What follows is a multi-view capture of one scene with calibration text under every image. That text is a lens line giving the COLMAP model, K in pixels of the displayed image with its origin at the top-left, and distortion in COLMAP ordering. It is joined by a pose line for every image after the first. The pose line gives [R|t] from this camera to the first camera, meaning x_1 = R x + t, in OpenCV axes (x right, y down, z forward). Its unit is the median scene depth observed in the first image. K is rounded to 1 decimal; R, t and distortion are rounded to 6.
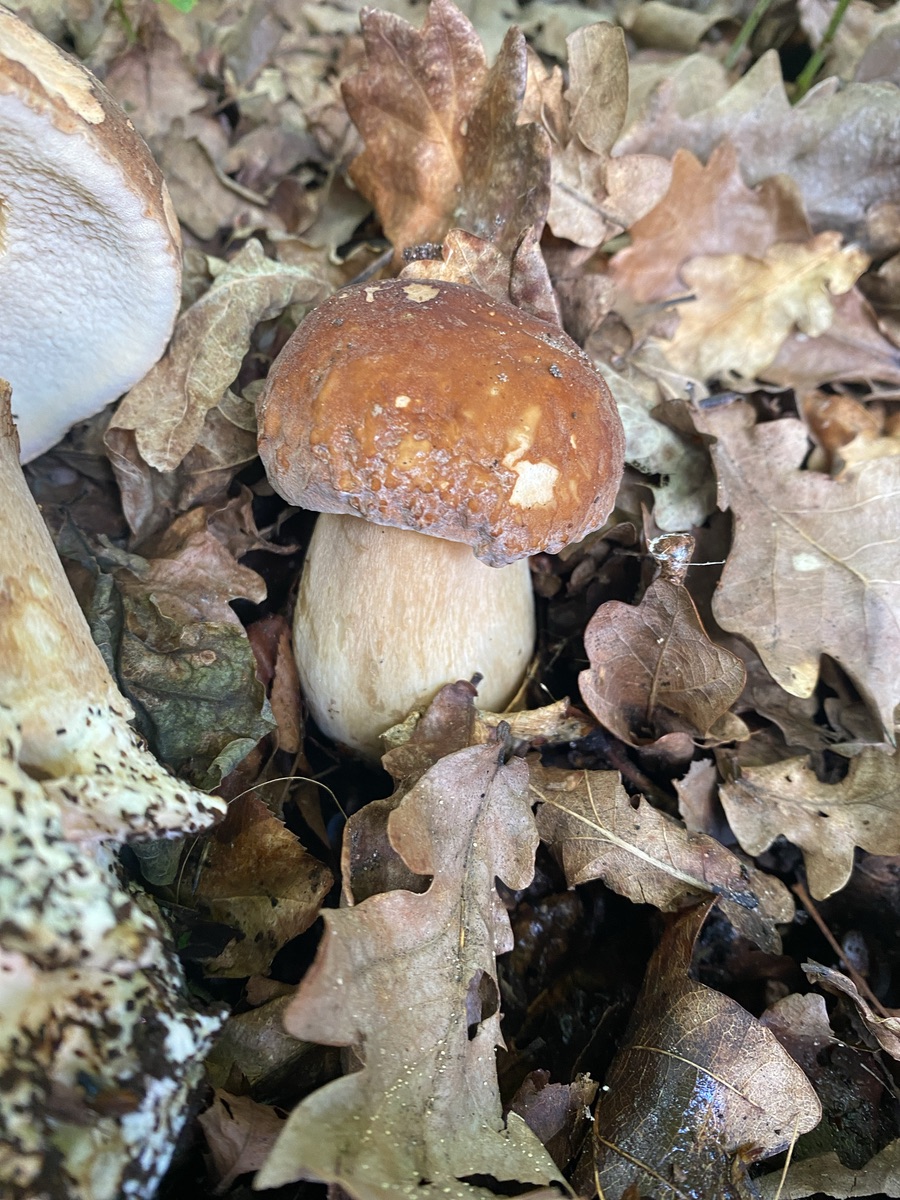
lens RADIAL K [[963.9, 0, 453.0], [0, 963.9, 605.8], [0, 0, 1]] dist [-0.004110, -0.083046]
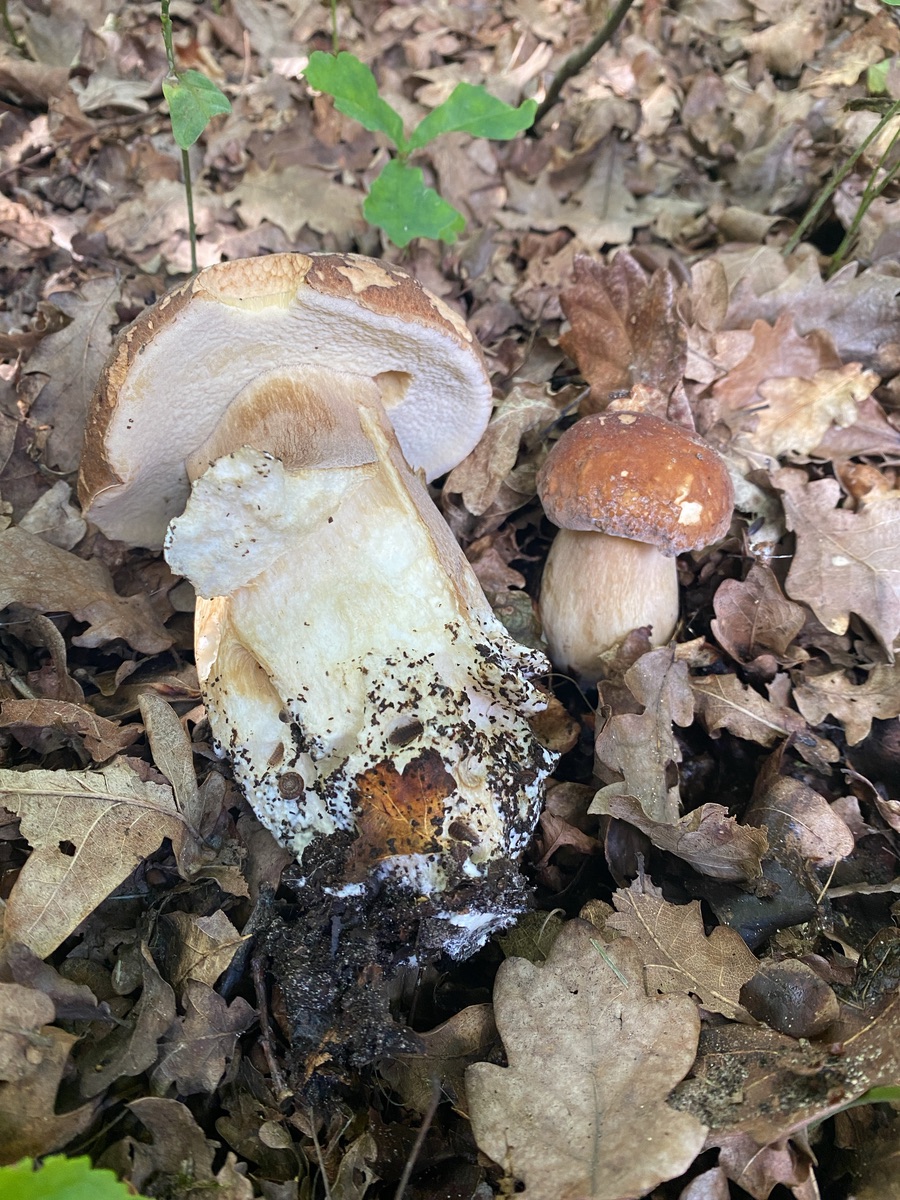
lens RADIAL K [[963.9, 0, 437.5], [0, 963.9, 606.4], [0, 0, 1]] dist [-0.004110, -0.083046]
pose [[0.996195, -0.011844, -0.086347, -0.210544], [0.005401, 0.997208, -0.074472, 0.166127], [0.086988, 0.073723, 0.993478, -0.791445]]
